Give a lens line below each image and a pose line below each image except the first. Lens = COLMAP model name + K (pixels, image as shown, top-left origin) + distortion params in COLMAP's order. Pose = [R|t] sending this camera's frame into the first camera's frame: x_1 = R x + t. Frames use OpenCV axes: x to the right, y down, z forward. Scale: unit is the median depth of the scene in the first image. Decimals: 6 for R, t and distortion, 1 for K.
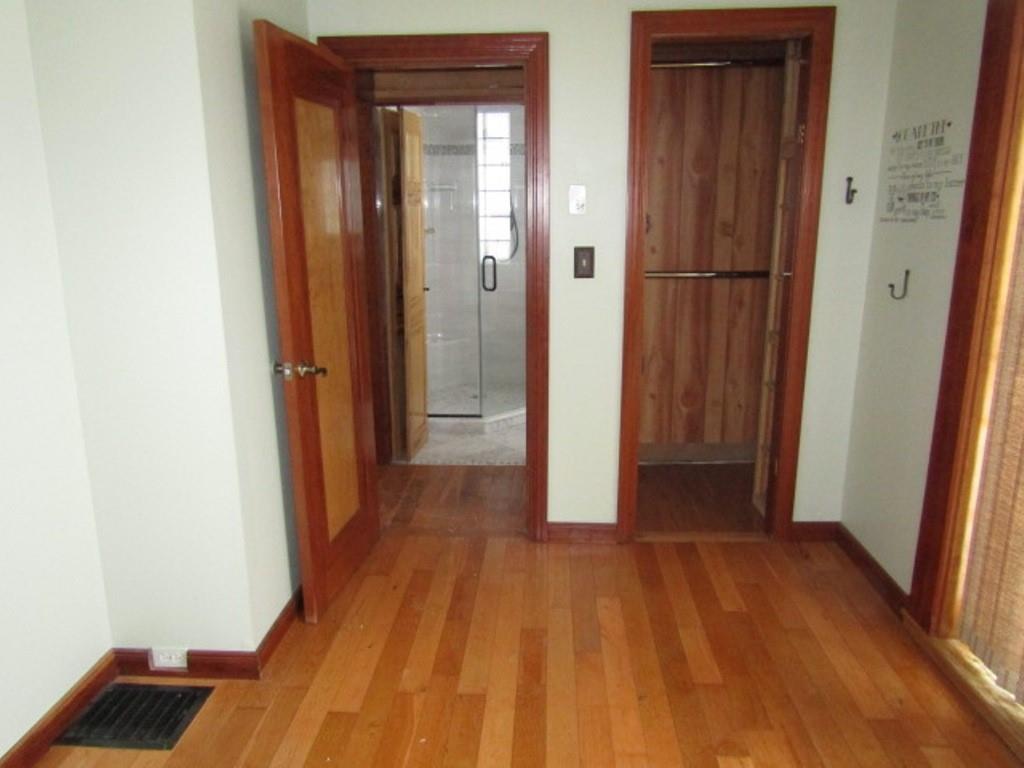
lens RADIAL K [[743.1, 0, 512.6], [0, 743.1, 389.7], [0, 0, 1]] dist [0.000473, 0.011561]
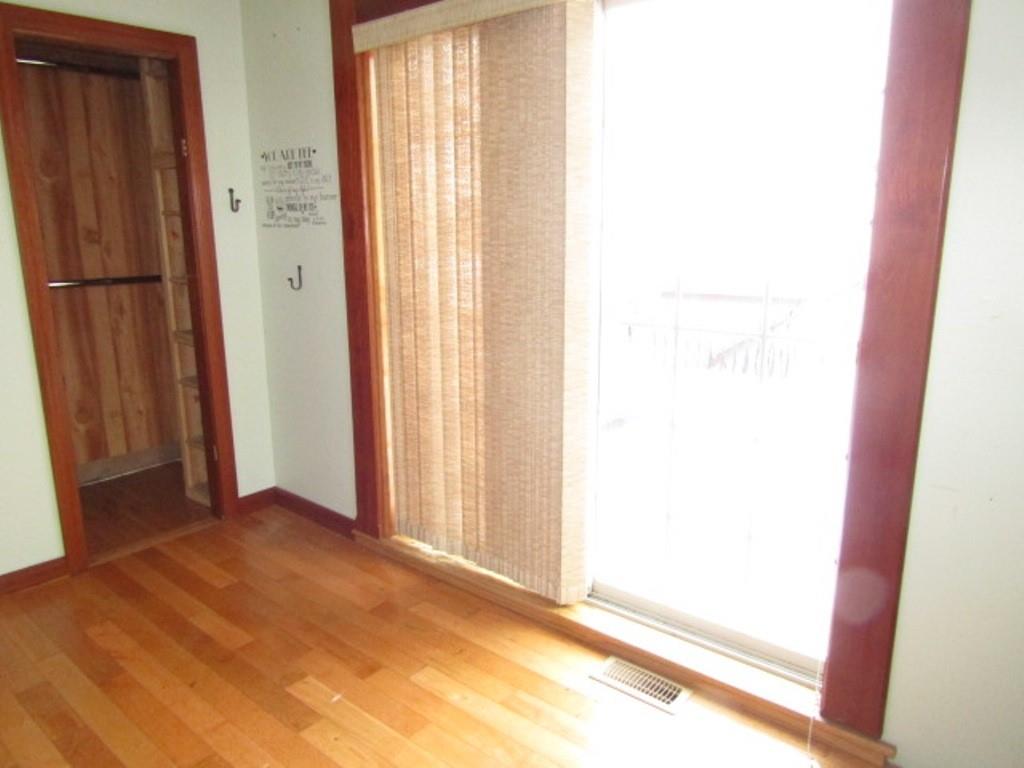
lens RADIAL K [[743.1, 0, 512.6], [0, 743.1, 389.7], [0, 0, 1]] dist [0.000473, 0.011561]
pose [[0.604380, -0.172737, 0.777745, -0.253651], [0.182291, 0.980298, 0.076067, 0.011975], [-0.775561, 0.095803, 0.623961, -0.027651]]
